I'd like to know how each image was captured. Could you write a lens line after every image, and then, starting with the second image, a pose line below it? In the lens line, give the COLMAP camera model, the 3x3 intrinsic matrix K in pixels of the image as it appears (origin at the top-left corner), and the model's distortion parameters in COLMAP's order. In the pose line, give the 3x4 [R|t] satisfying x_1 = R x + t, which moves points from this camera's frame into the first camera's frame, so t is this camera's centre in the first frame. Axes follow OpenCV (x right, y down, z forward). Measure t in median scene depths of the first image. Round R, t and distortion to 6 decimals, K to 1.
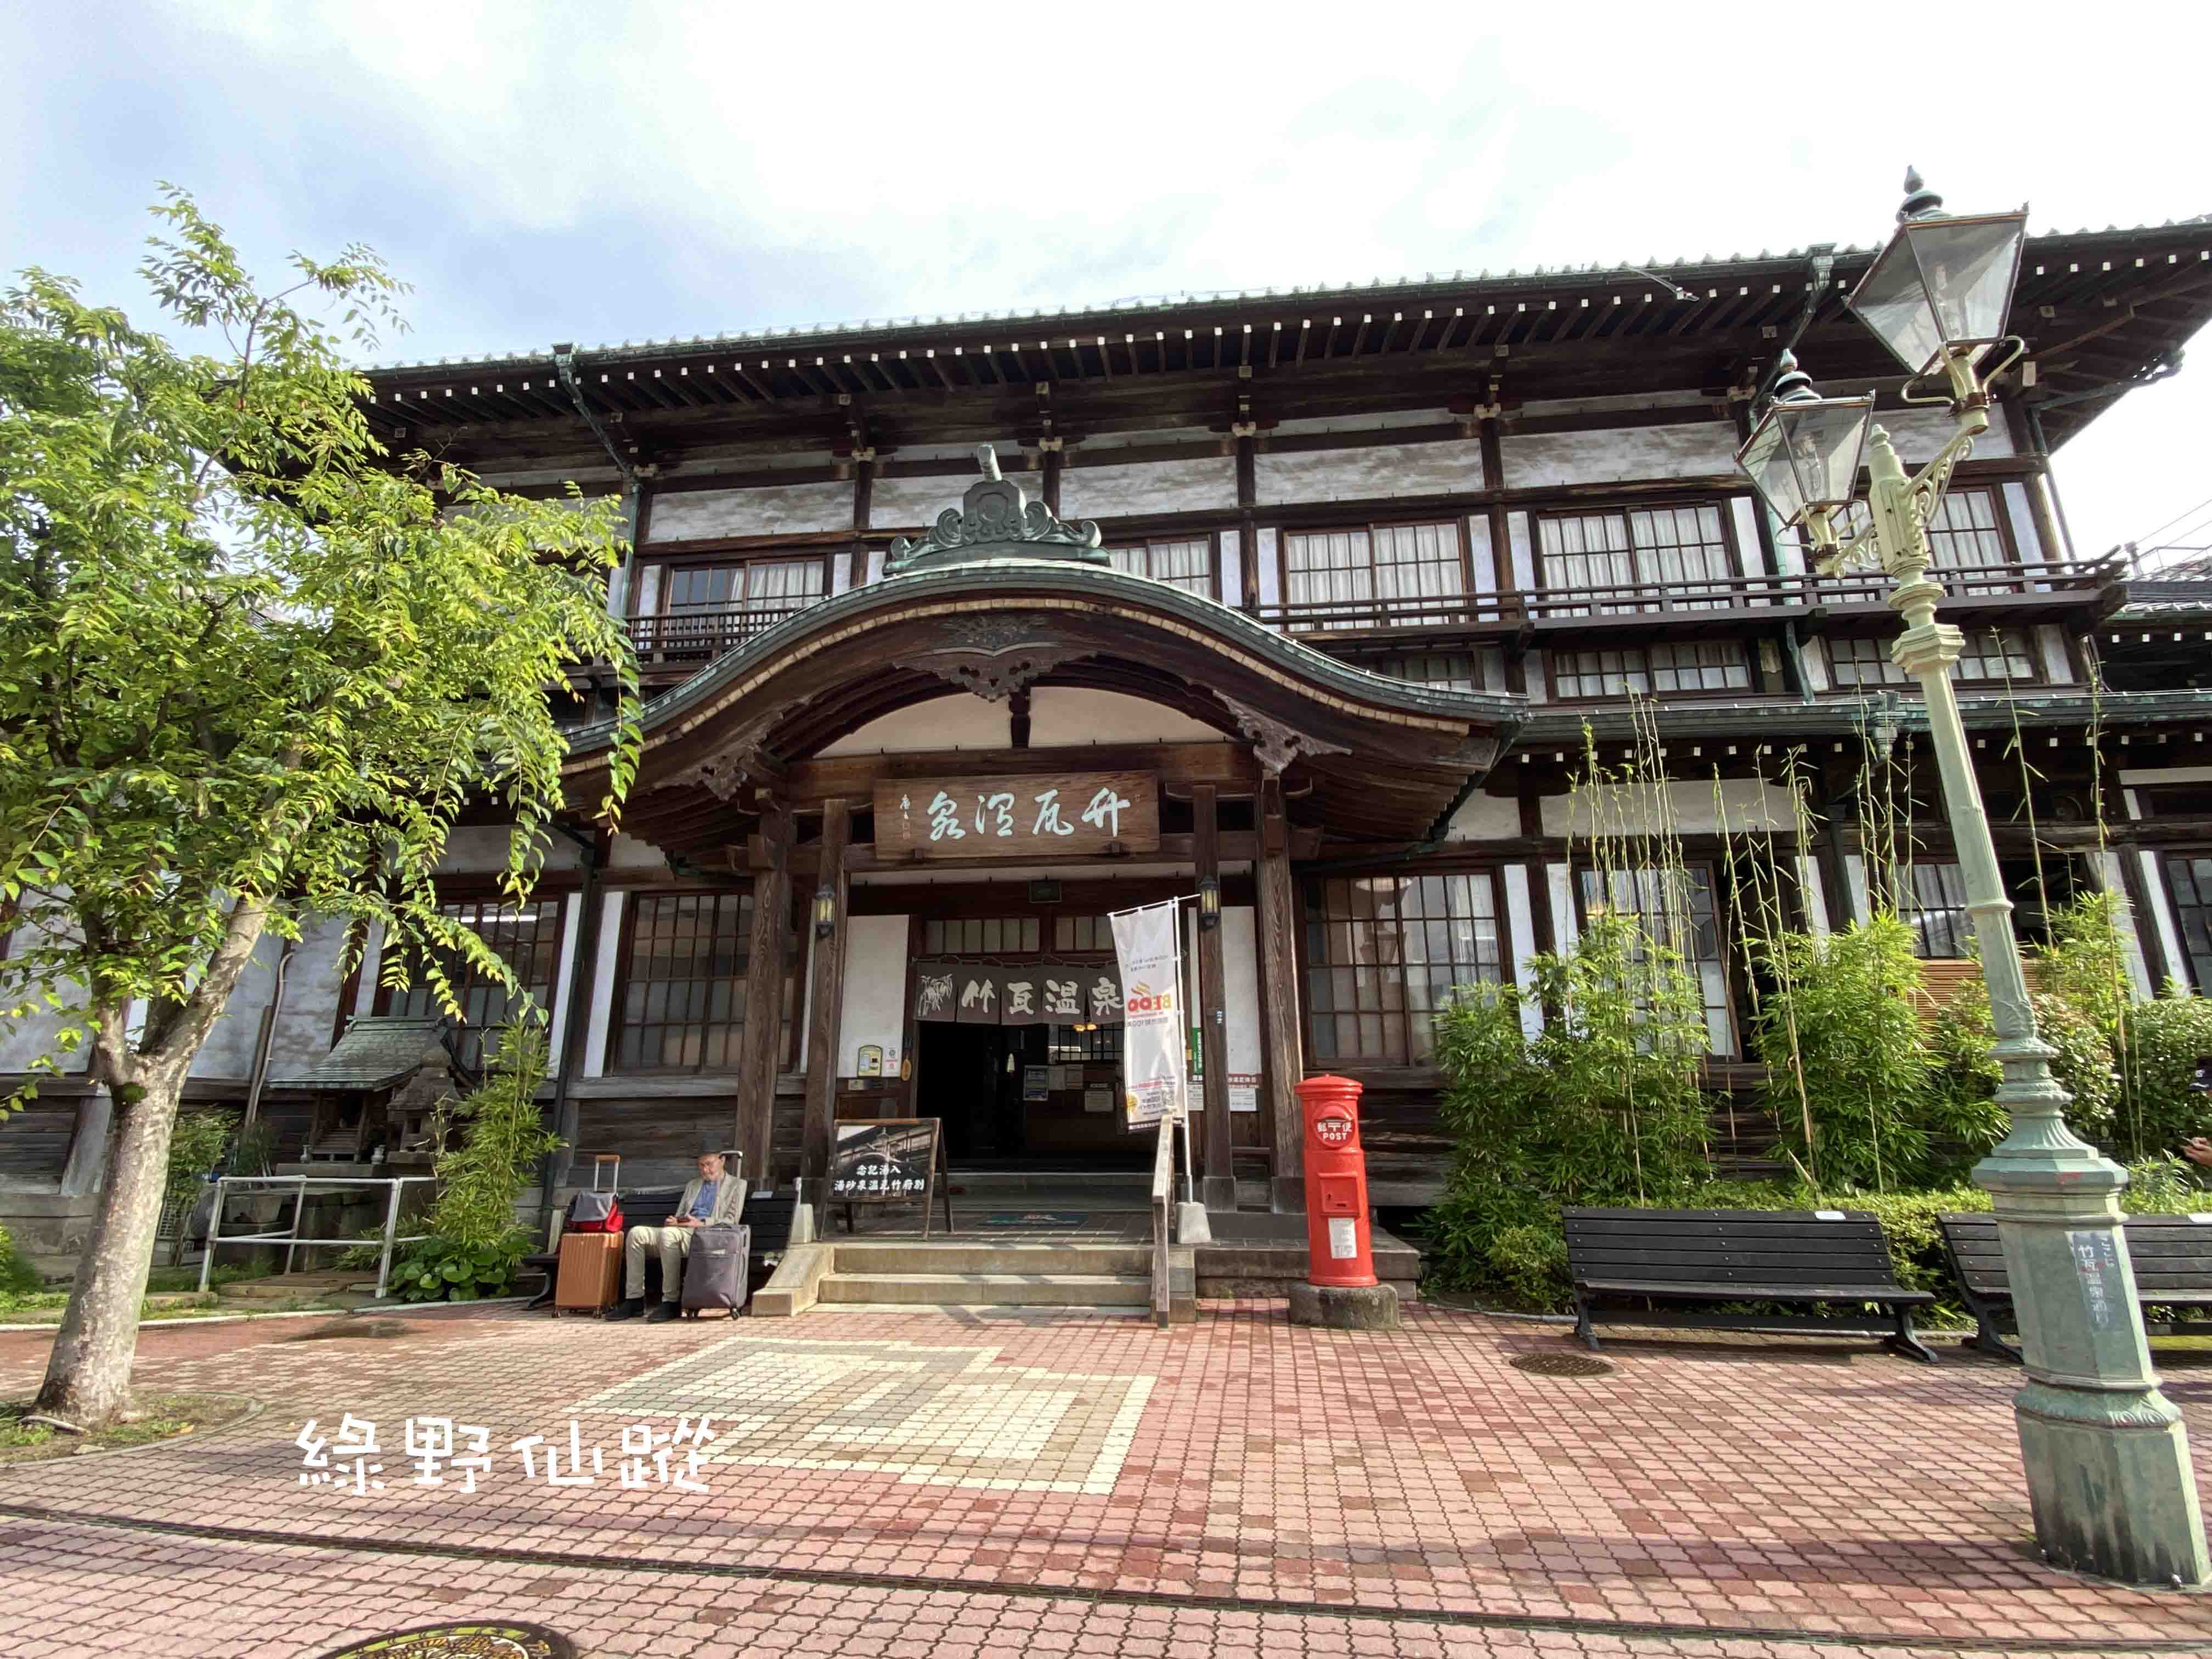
lens RADIAL K [[1100.1, 0, 1094.1], [0, 1100.1, 824.2], [0, 0, 1]] dist [0.057706, -0.008688]
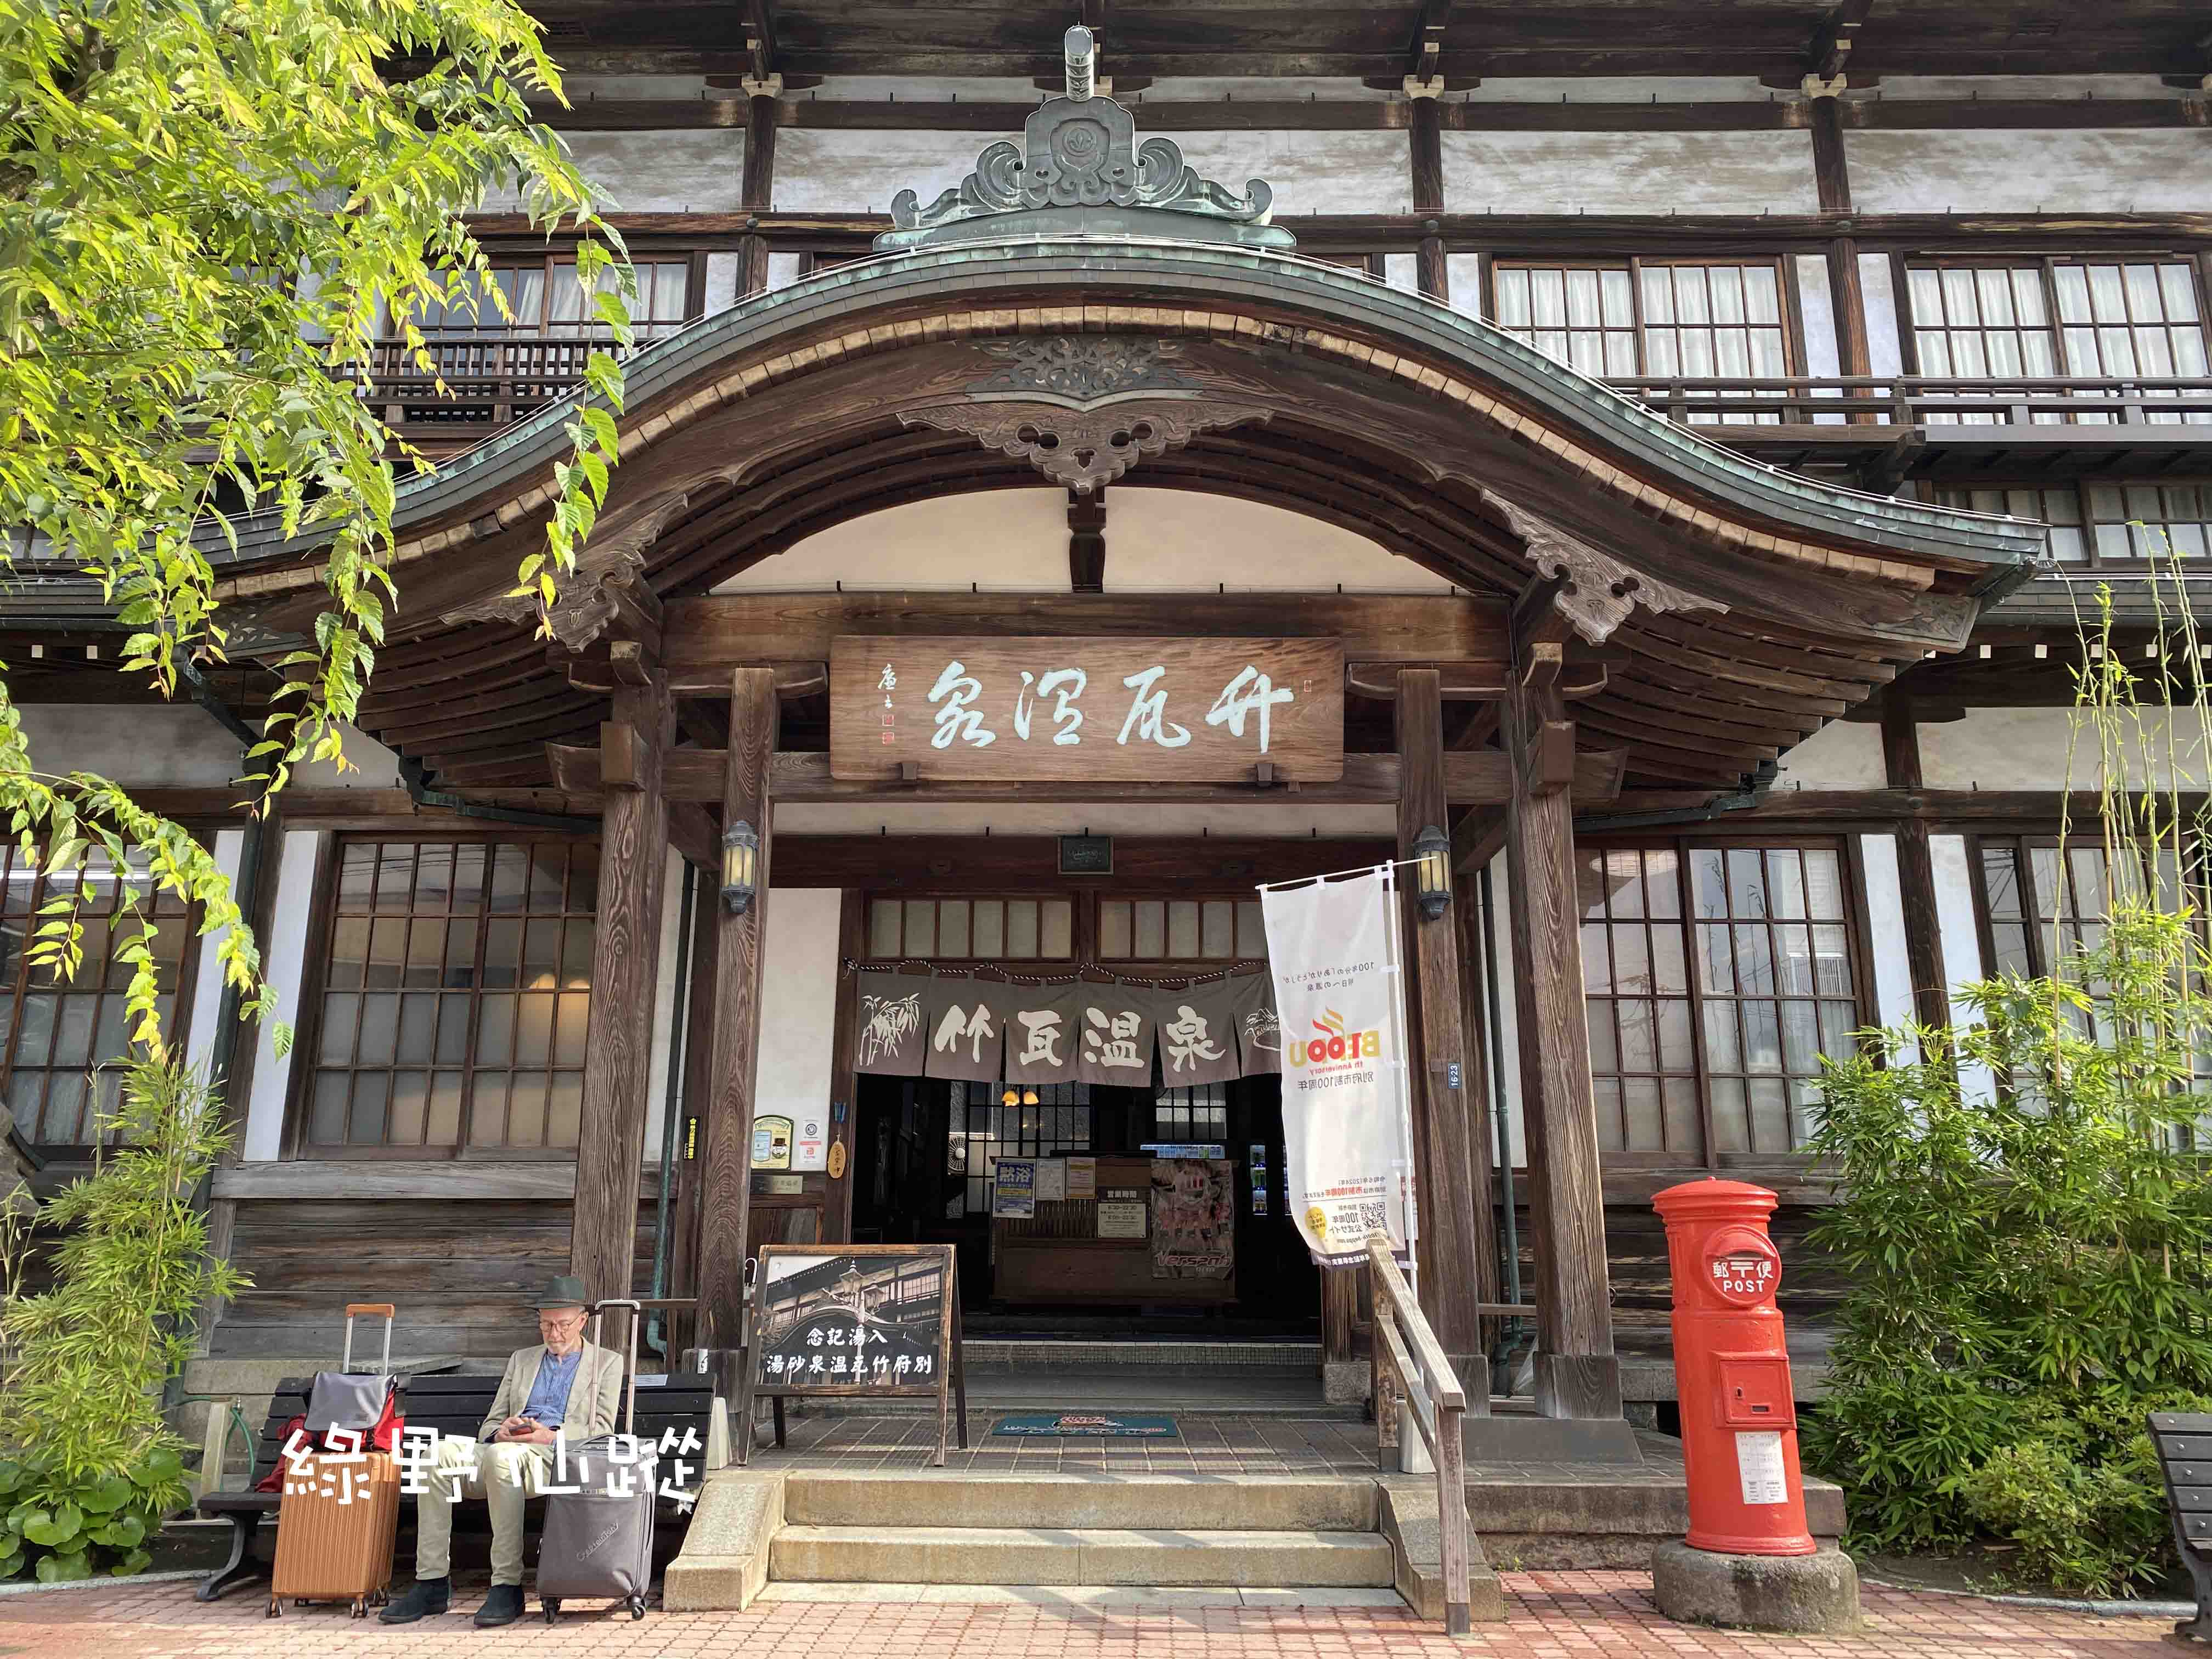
lens RADIAL K [[1684.6, 0, 1078.3], [0, 1684.6, 829.4], [0, 0, 1]] dist [0.040470, -0.033240]
pose [[0.994909, 0.034771, 0.094591, -0.148246], [-0.036401, 0.999216, 0.015566, 0.038379], [-0.093975, -0.018930, 0.995395, 0.140739]]
